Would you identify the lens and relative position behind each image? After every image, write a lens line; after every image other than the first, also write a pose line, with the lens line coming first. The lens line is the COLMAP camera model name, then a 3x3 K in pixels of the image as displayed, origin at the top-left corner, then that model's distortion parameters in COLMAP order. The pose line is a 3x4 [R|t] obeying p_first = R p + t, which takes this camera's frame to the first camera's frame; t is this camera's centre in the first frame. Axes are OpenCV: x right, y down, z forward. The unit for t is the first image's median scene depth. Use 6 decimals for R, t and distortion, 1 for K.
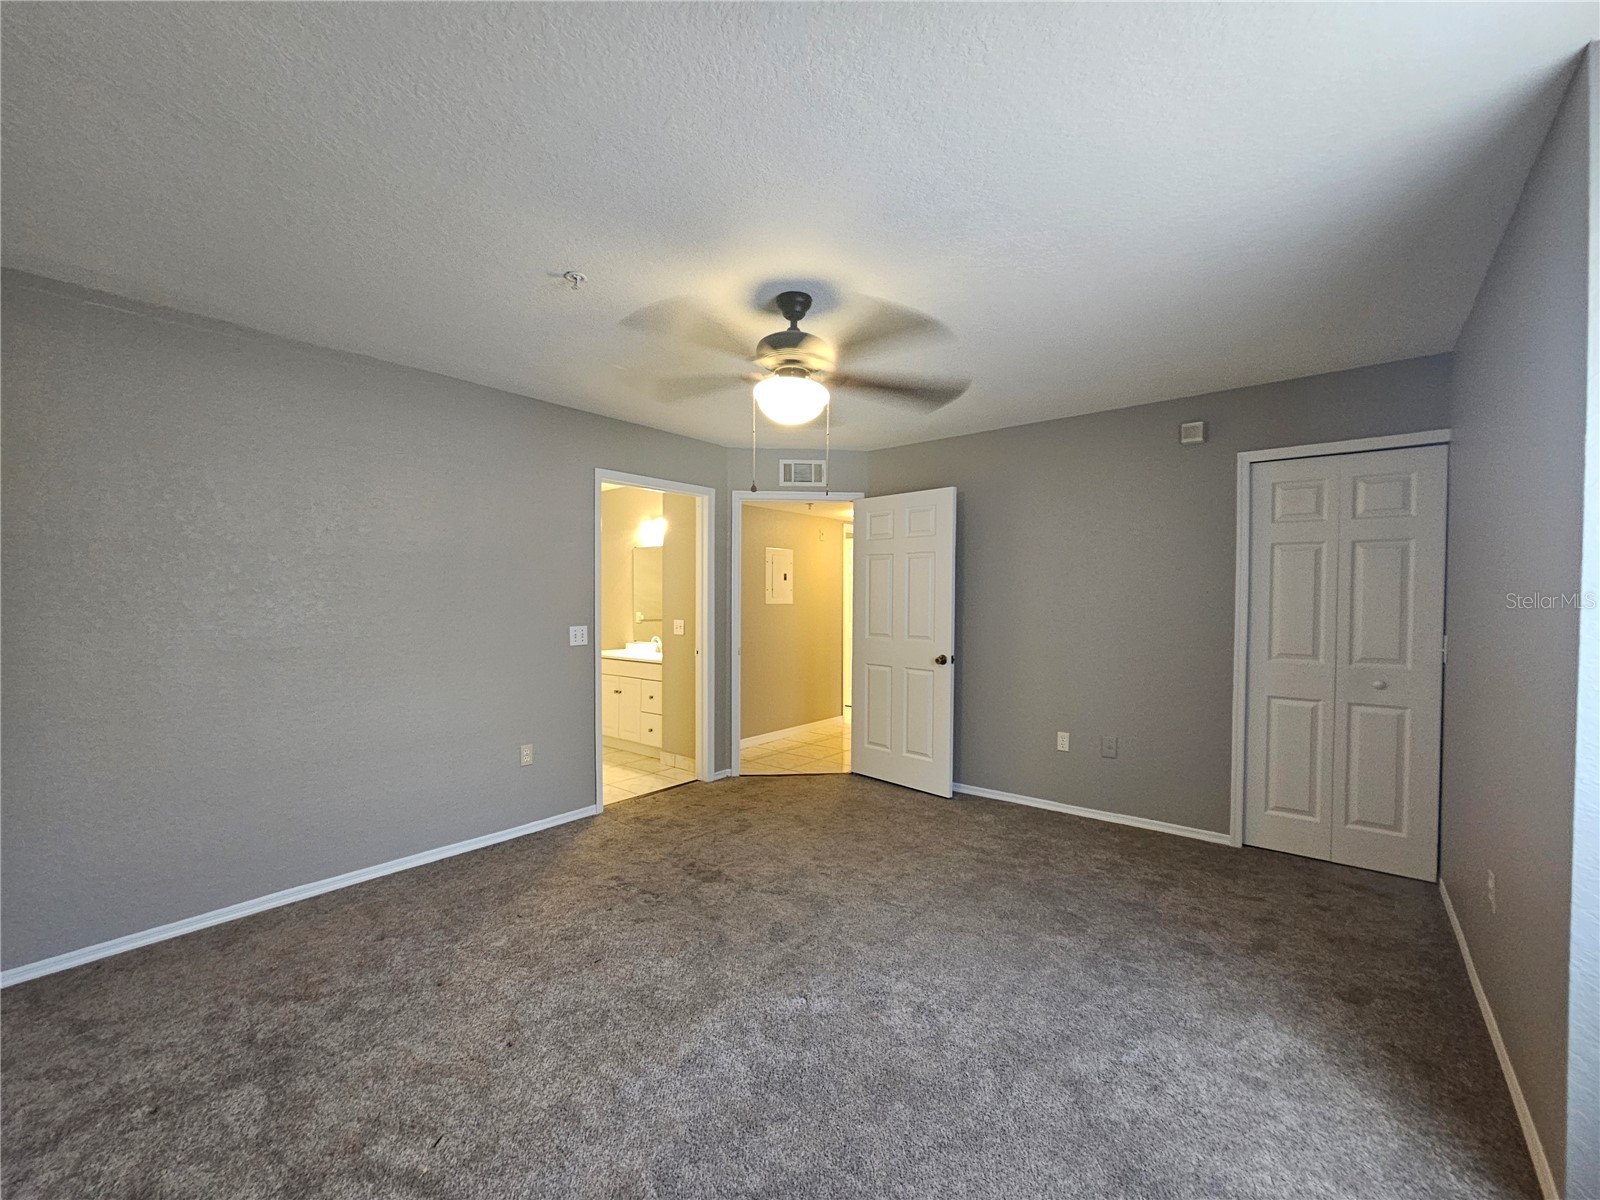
lens RADIAL K [[657.4, 0, 803.0], [0, 657.4, 605.8], [0, 0, 1]] dist [0.001079, -0.001266]
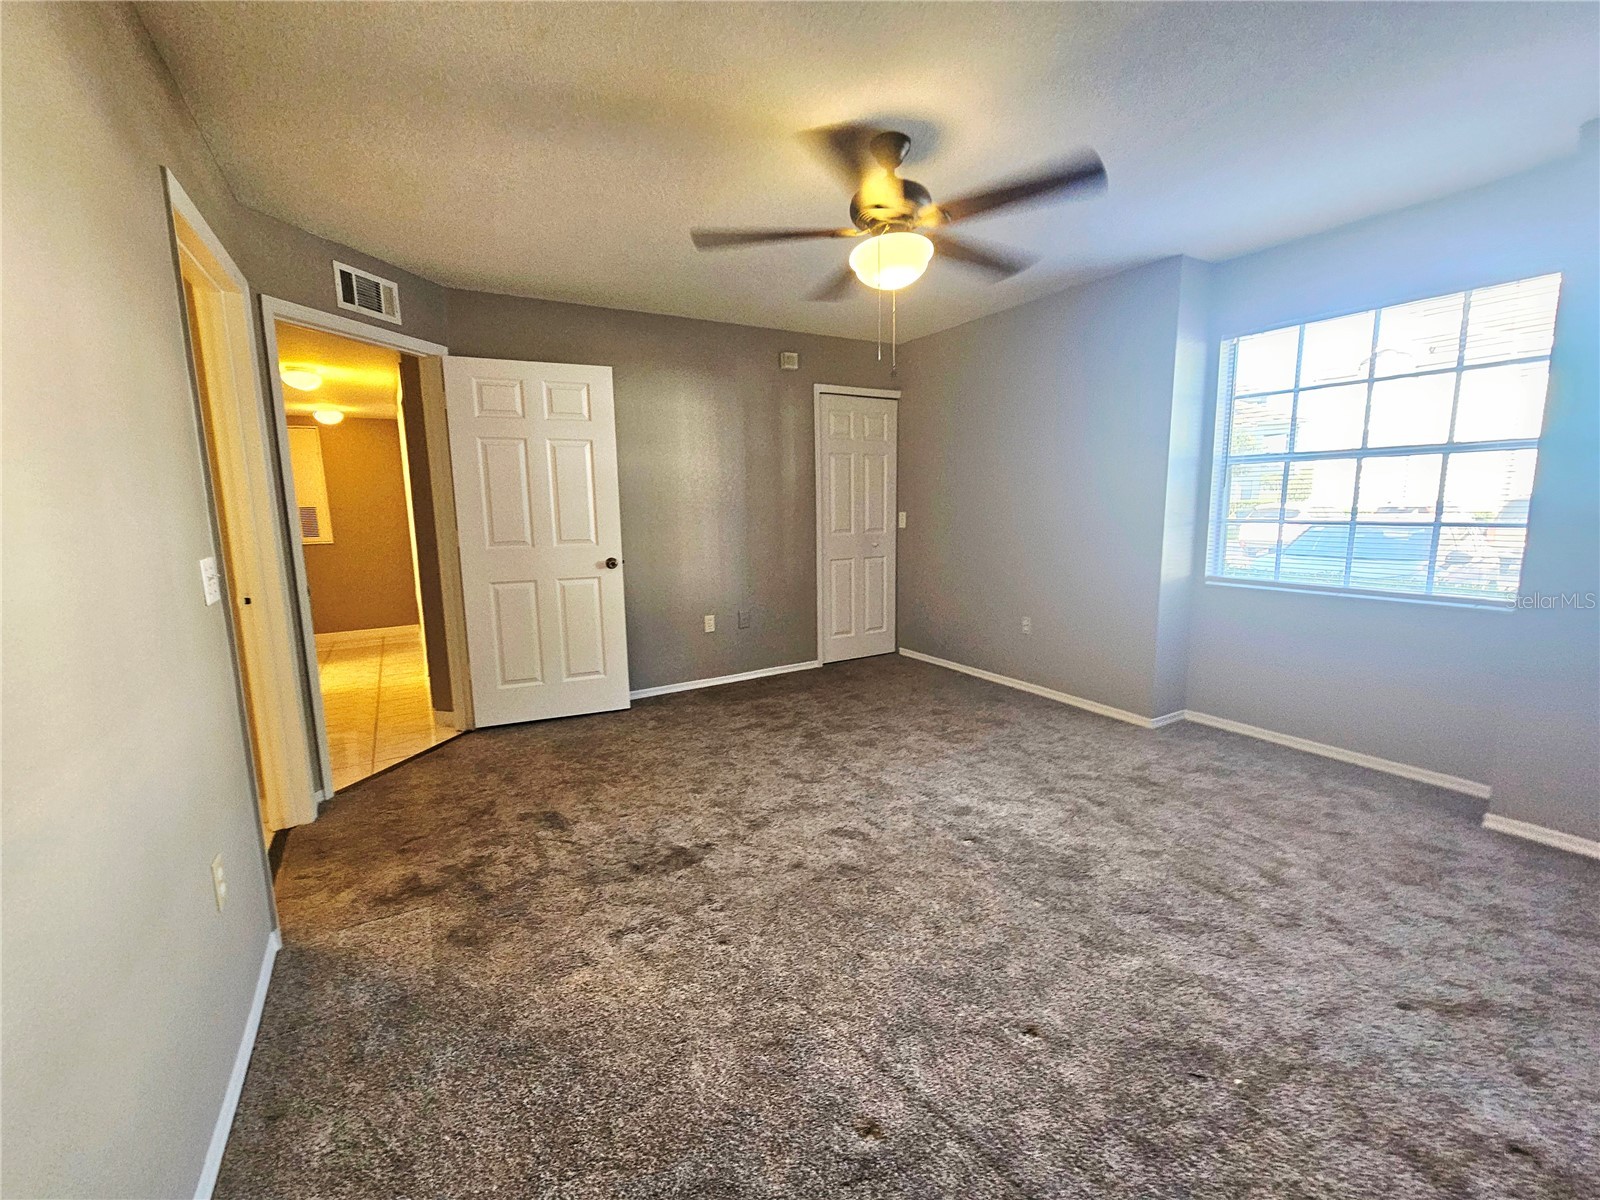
lens RADIAL K [[657.4, 0, 800.9], [0, 657.4, 599.3], [0, 0, 1]] dist [0.001079, -0.001266]
pose [[0.343198, -0.148366, 0.927471, -0.638841], [0.031149, 0.988700, 0.146634, 0.007438], [-0.938747, -0.021435, 0.343941, 0.522950]]
